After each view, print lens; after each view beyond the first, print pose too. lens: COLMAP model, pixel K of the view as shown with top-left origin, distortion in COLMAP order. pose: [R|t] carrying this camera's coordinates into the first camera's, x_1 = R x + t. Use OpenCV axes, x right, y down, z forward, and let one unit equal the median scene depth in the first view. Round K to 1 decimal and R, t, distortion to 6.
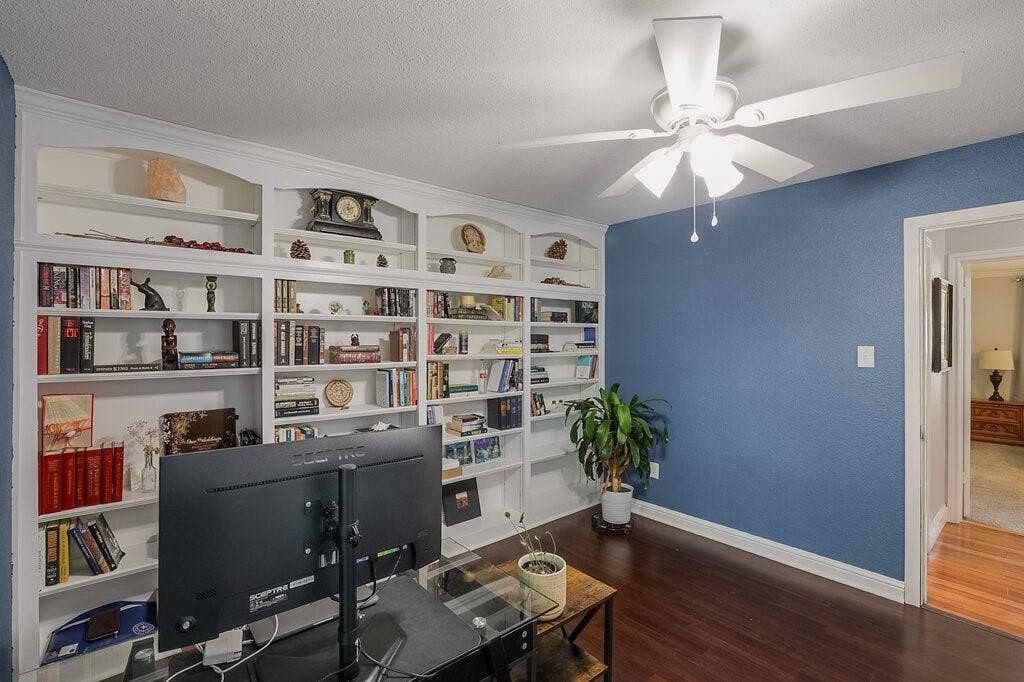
lens RADIAL K [[468.2, 0, 509.9], [0, 468.2, 341.4], [0, 0, 1]] dist [-0.024880, 0.002090]
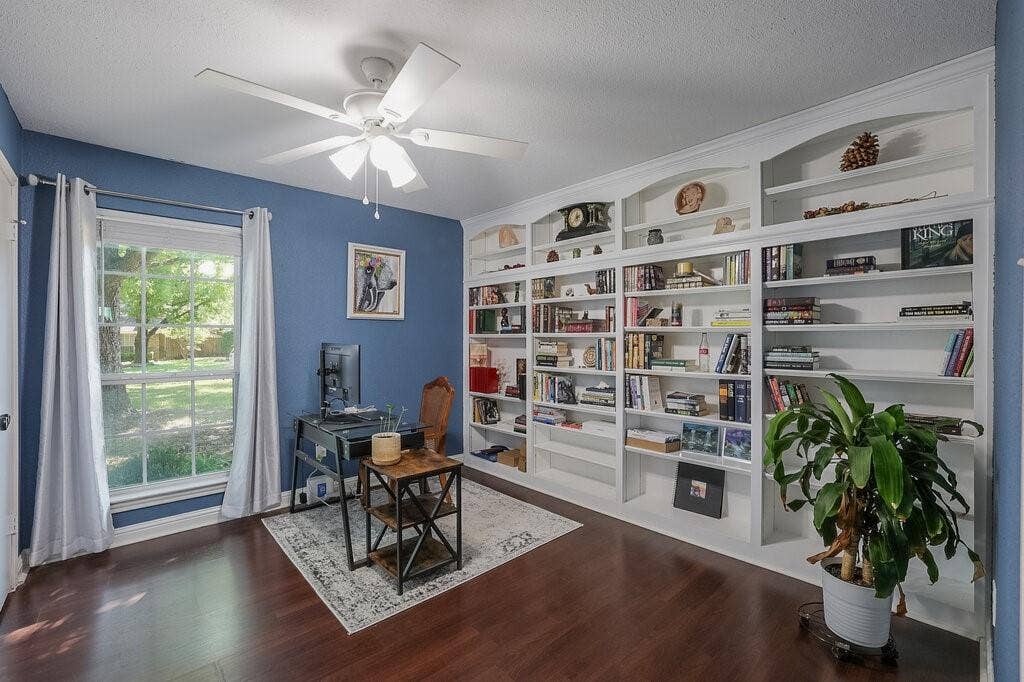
lens RADIAL K [[442.0, 0, 515.9], [0, 442.0, 339.0], [0, 0, 1]] dist [-0.027979, 0.003791]
pose [[0.054218, 0.003585, -0.998523, 0.852789], [-0.005720, 0.999978, 0.003280, 0.057329], [0.998513, 0.005534, 0.054237, 0.709064]]
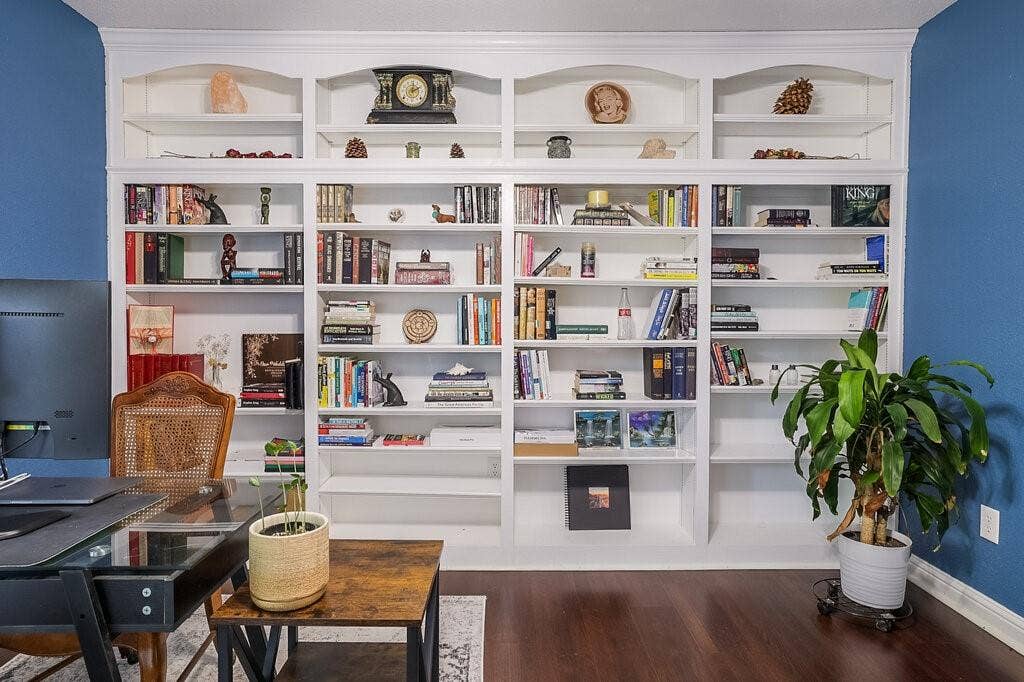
lens RADIAL K [[593.6, 0, 506.7], [0, 593.6, 331.7], [0, 0, 1]] dist [-0.015080, 0.001575]
pose [[0.766025, 0.019620, -0.642511, 0.403584], [-0.008405, 0.999754, 0.020508, 0.097733], [0.642755, -0.010309, 0.766002, 0.305666]]
